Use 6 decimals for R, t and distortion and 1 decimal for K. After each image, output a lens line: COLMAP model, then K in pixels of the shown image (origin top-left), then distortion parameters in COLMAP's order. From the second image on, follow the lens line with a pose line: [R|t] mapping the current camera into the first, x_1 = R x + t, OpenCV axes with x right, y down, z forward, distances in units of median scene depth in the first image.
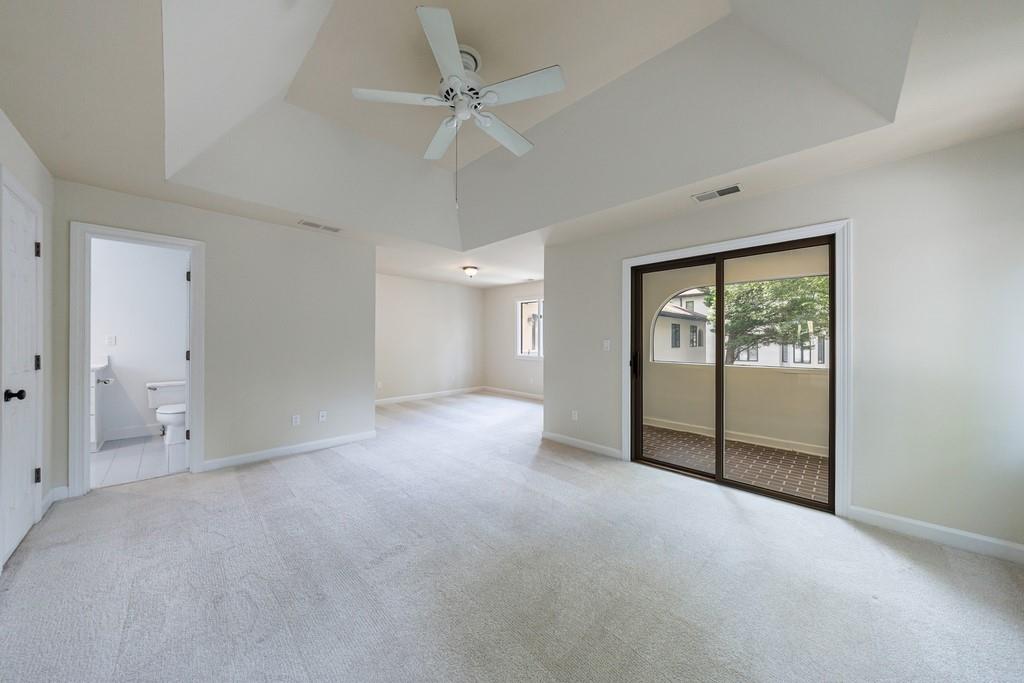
lens RADIAL K [[331.3, 0, 508.0], [0, 331.3, 338.7], [0, 0, 1]] dist [-0.000136, -0.000008]
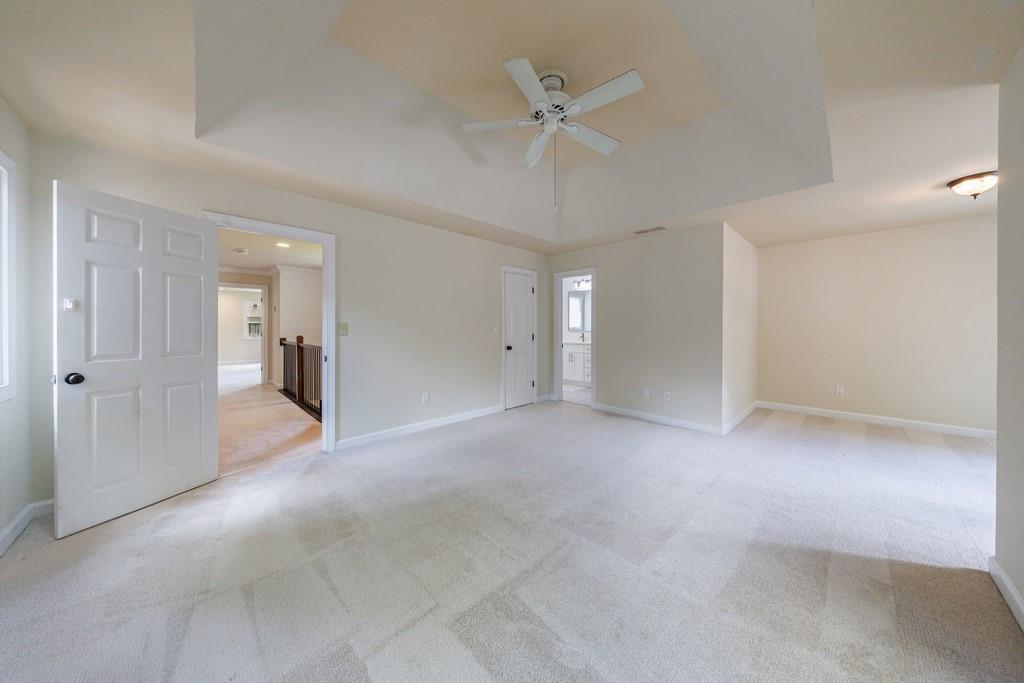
lens RADIAL K [[331.3, 0, 508.0], [0, 331.3, 338.7], [0, 0, 1]] dist [-0.000136, -0.000008]
pose [[-0.021483, 0.029163, -0.999344, 0.724160], [0.002317, 0.999573, 0.029120, 0.007790], [0.999767, -0.001690, -0.021541, 0.620891]]
